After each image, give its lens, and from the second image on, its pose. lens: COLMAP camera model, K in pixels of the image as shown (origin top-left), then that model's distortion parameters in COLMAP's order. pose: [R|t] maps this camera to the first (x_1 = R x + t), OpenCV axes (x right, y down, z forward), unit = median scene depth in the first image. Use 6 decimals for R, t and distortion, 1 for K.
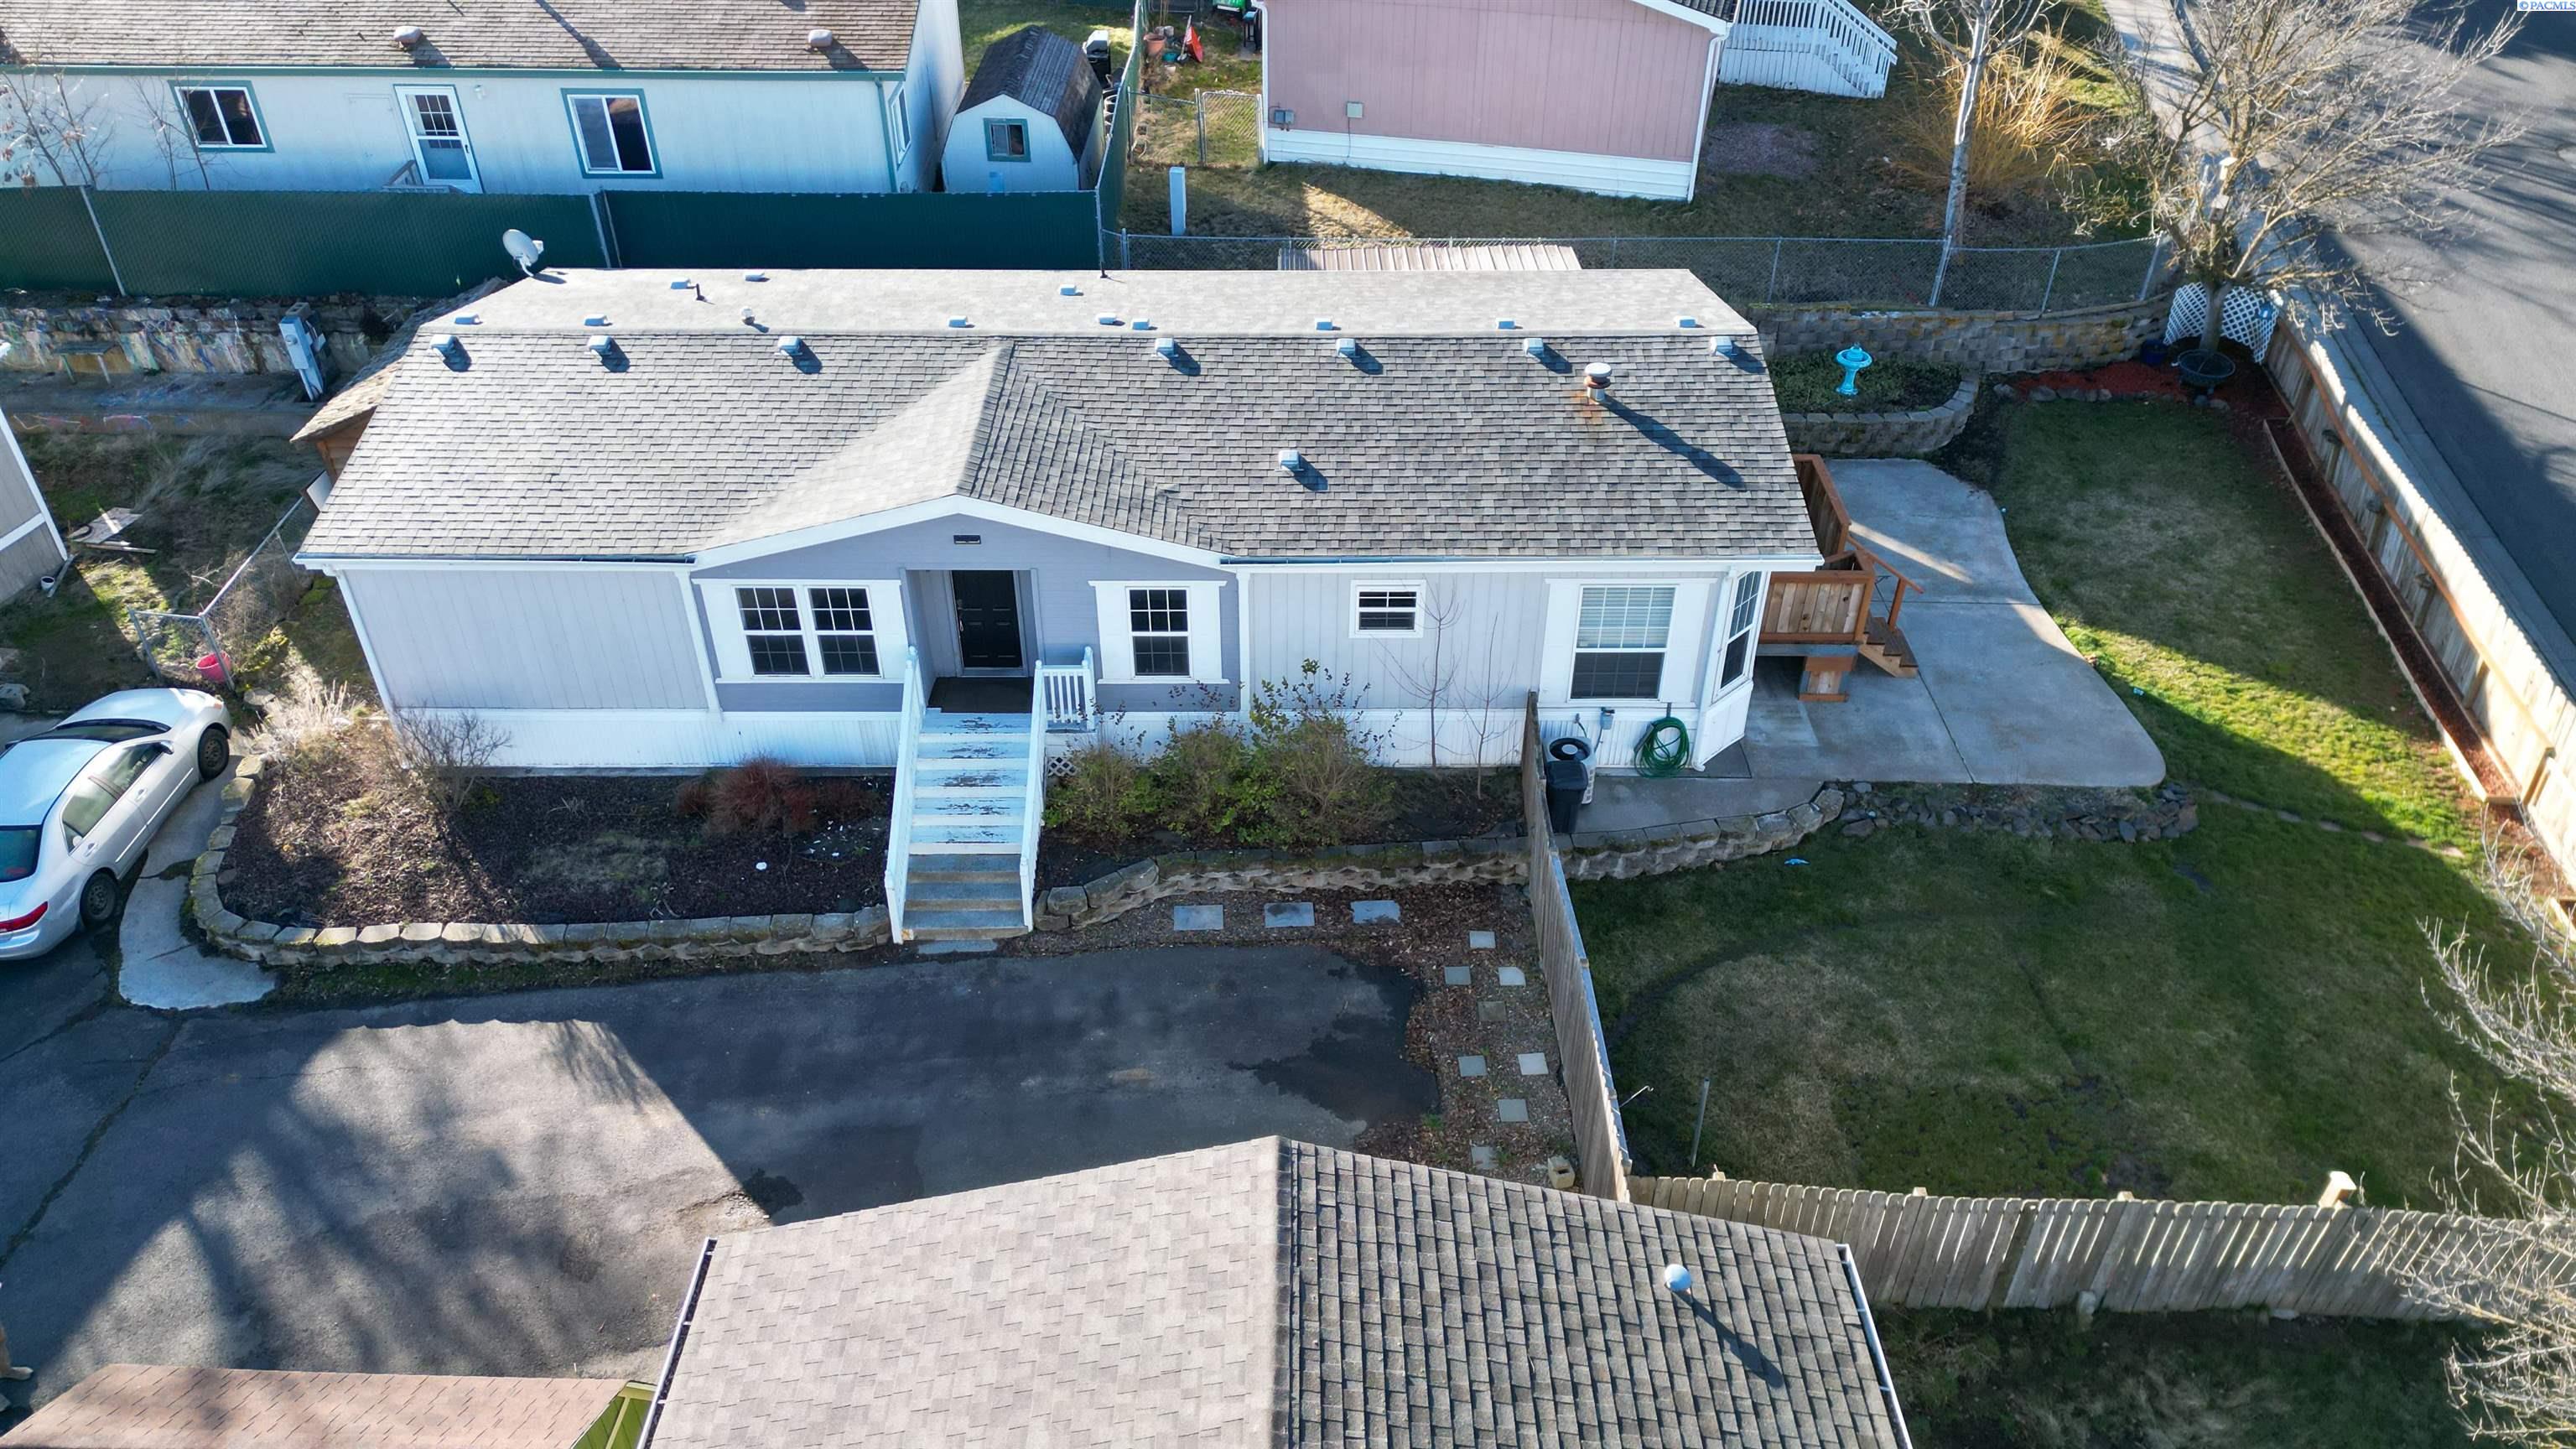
lens RADIAL K [[1790.7, 0, 1277.2], [0, 1790.7, 715.4], [0, 0, 1]] dist [0.084073, -0.076364]
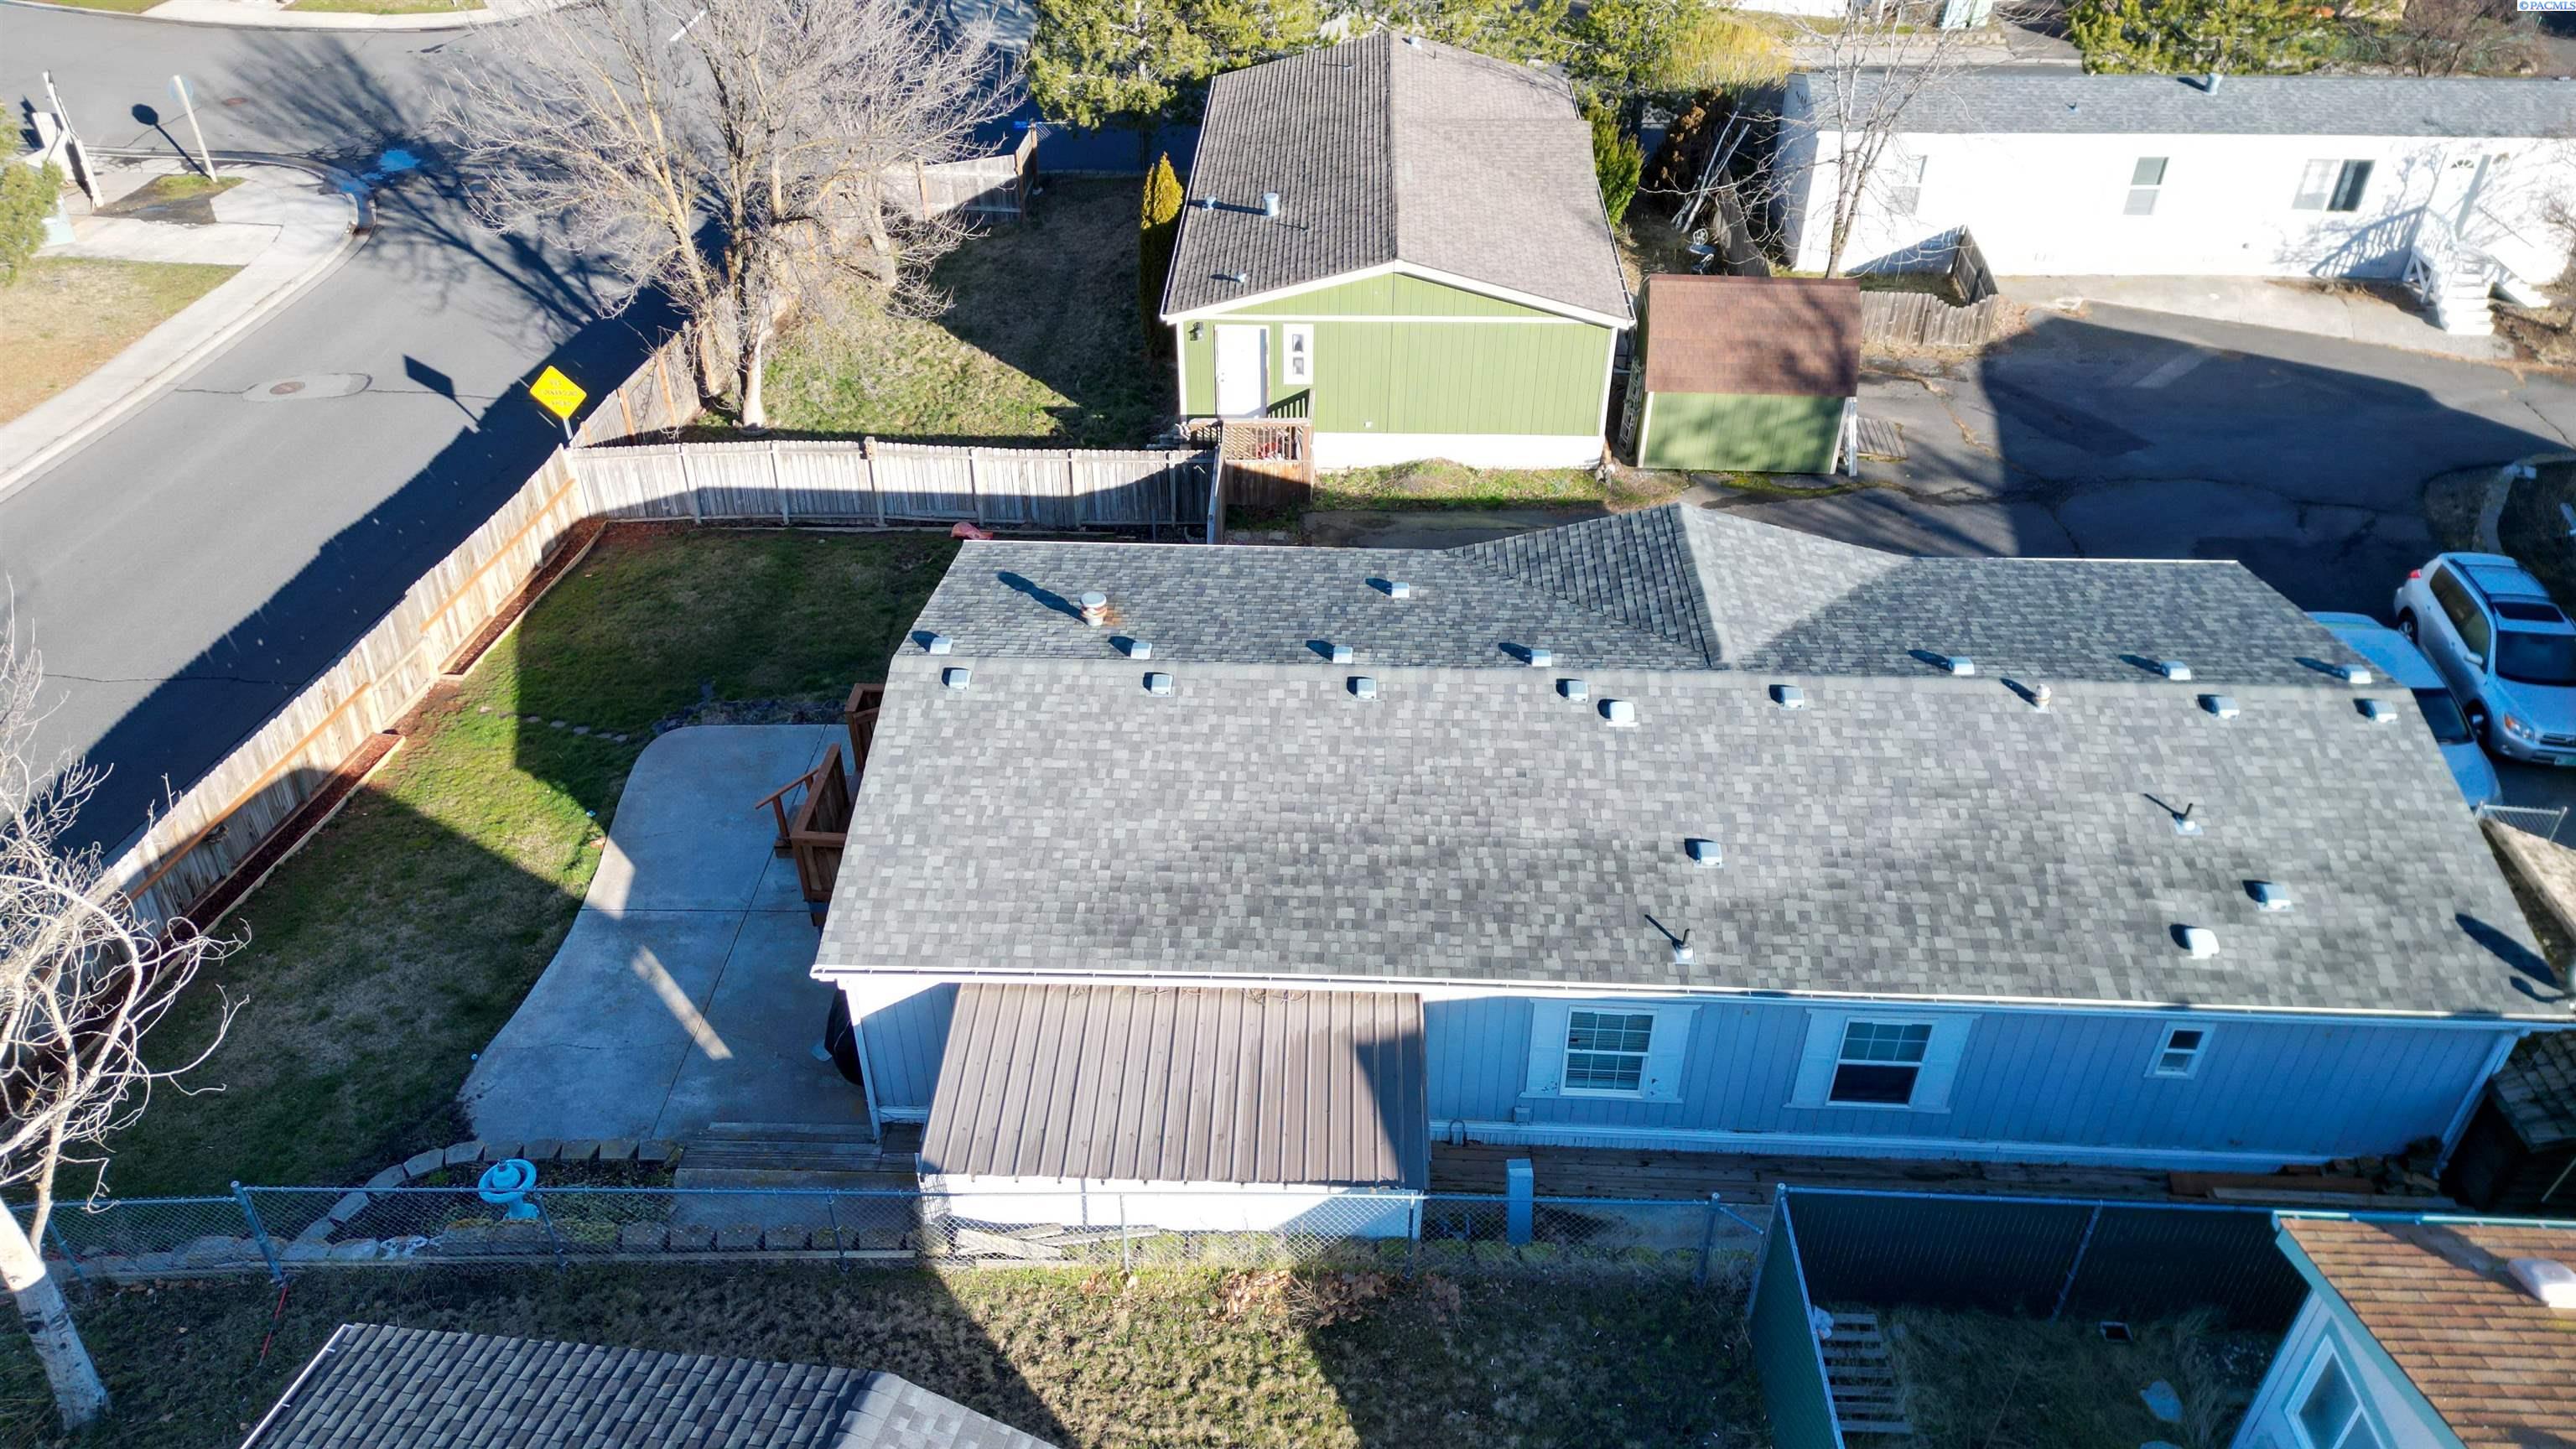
lens RADIAL K [[1790.7, 0, 1277.2], [0, 1790.7, 715.4], [0, 0, 1]] dist [0.084073, -0.076364]
pose [[-0.999469, -0.015998, 0.028402, 0.049357], [0.022170, 0.305146, 0.952047, -1.147036], [-0.023898, 0.952171, -0.304630, 1.403675]]
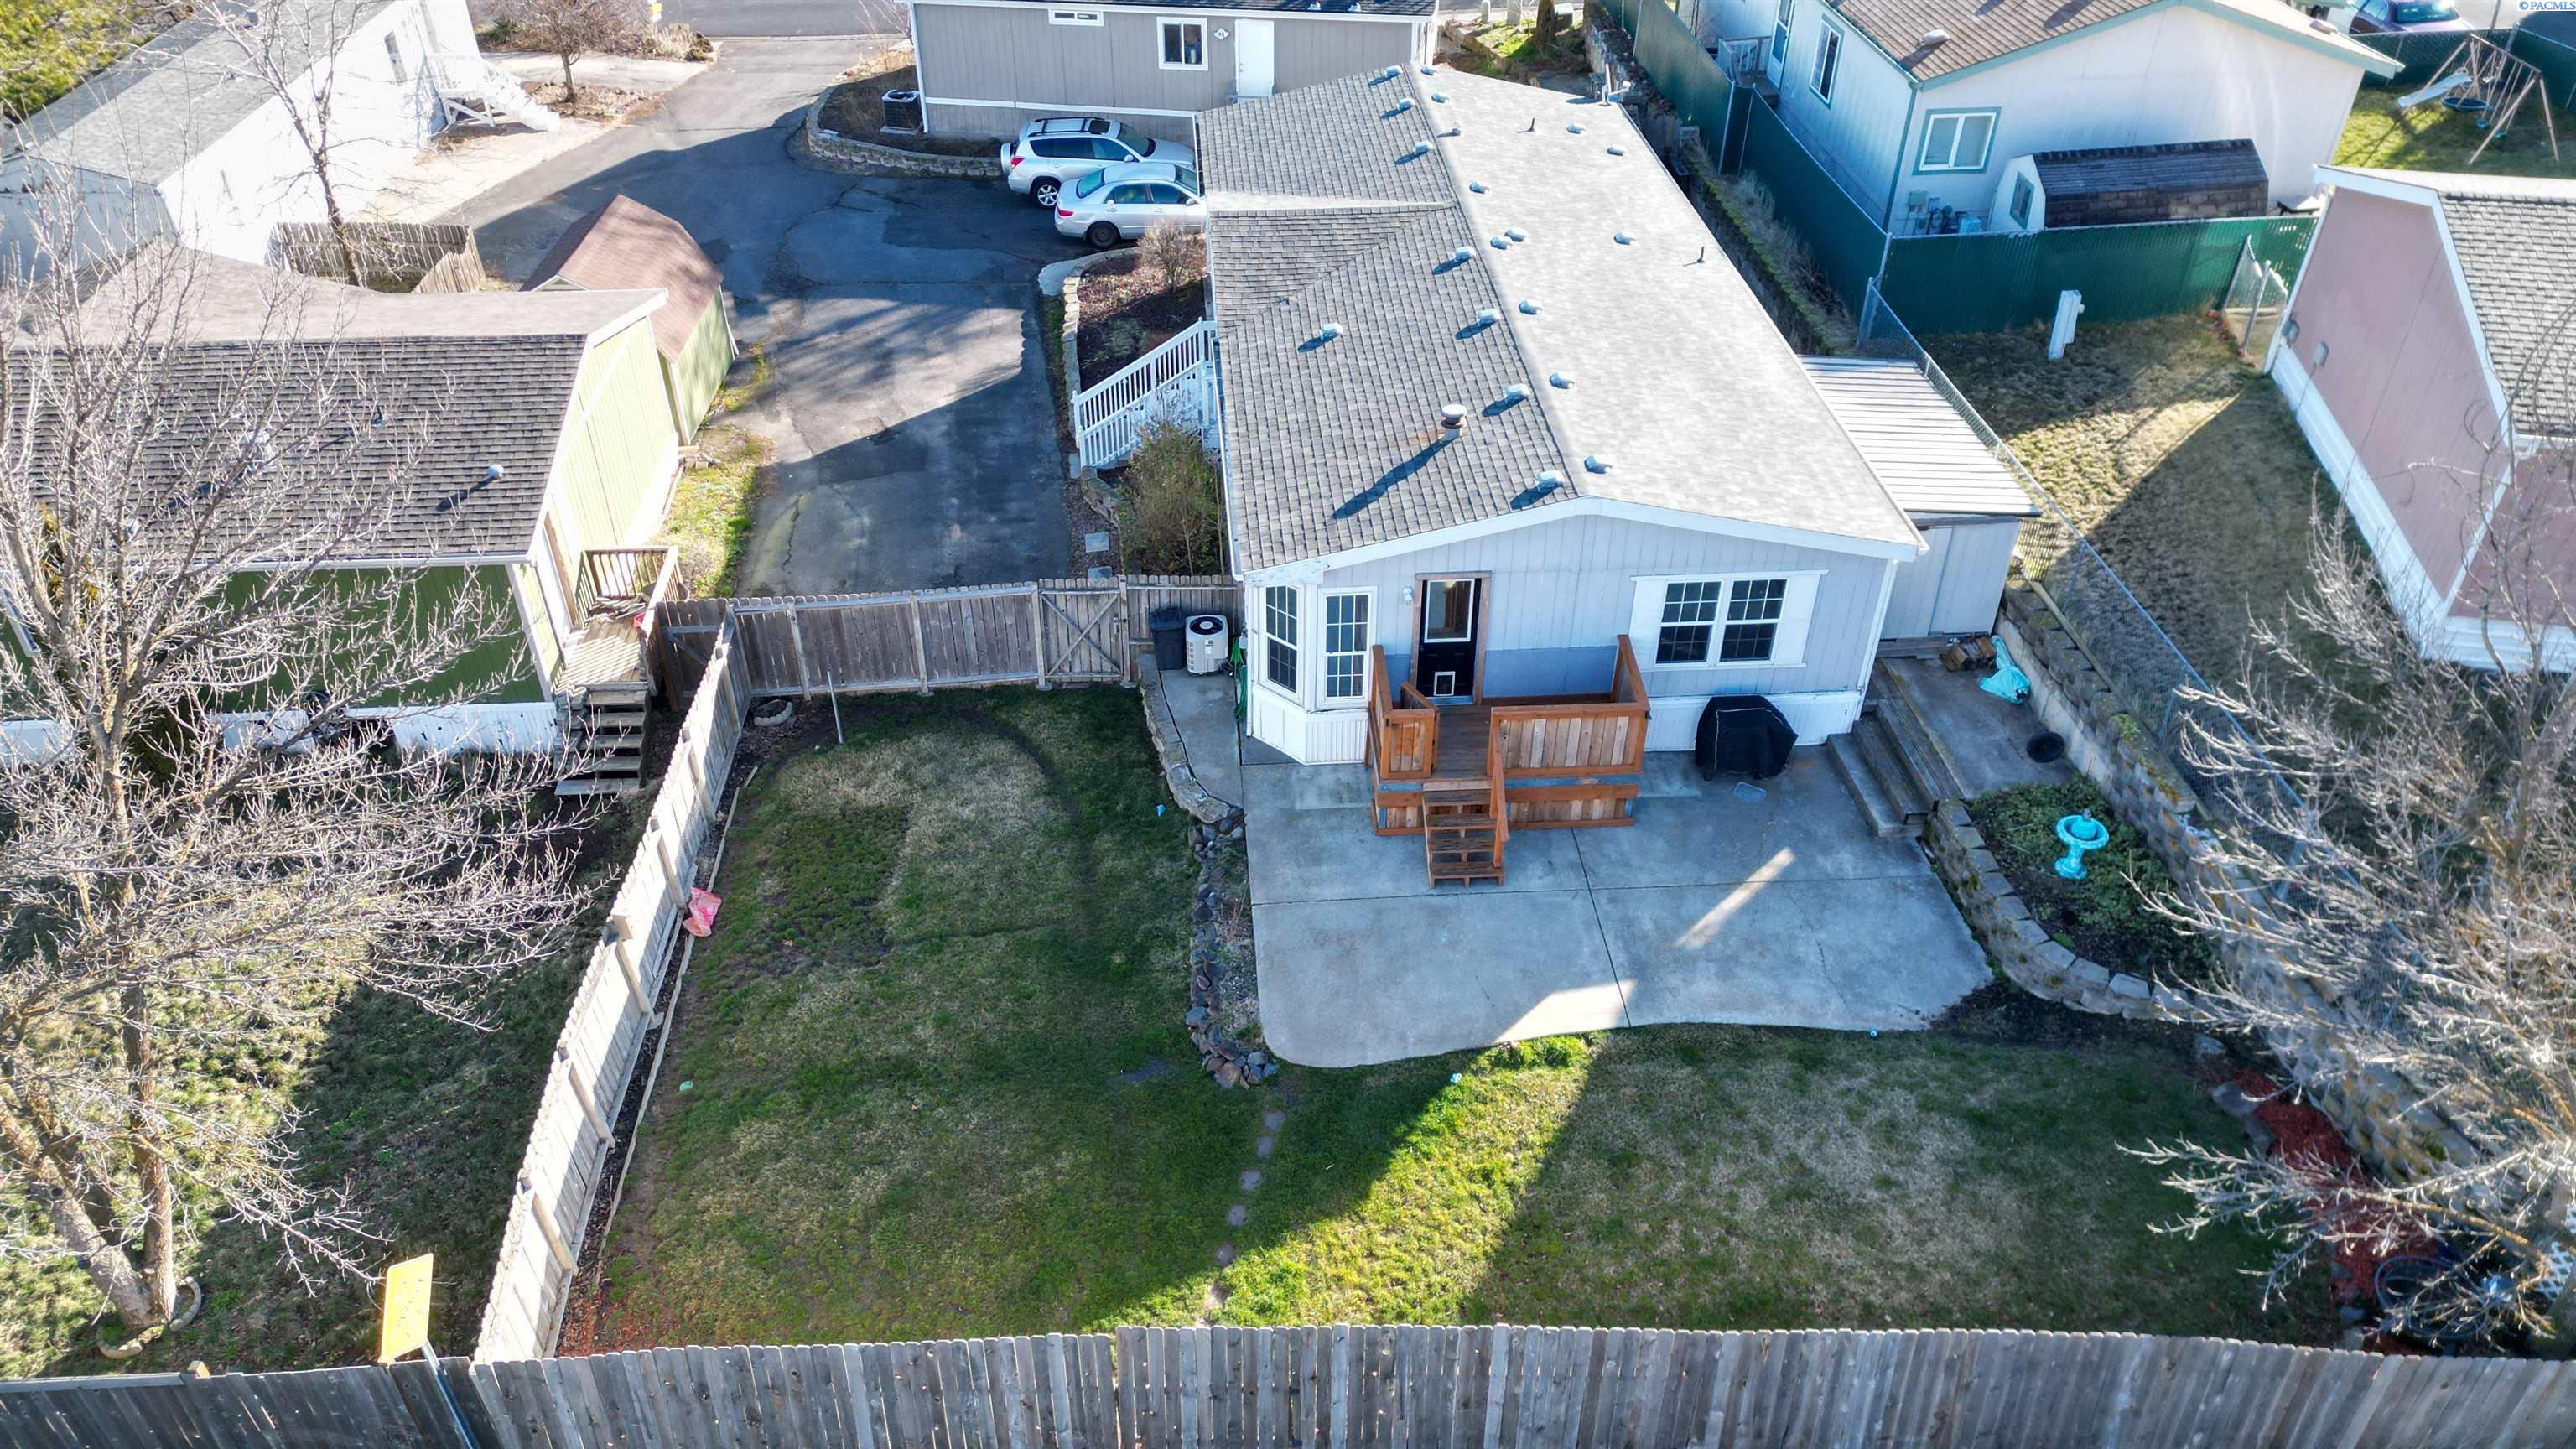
lens RADIAL K [[1790.7, 0, 1277.2], [0, 1790.7, 715.4], [0, 0, 1]] dist [0.084073, -0.076364]
pose [[0.068933, 0.590818, -0.803855, 1.144690], [-0.583932, 0.677214, 0.447666, -0.492805], [0.808870, 0.438538, 0.391680, 0.606588]]
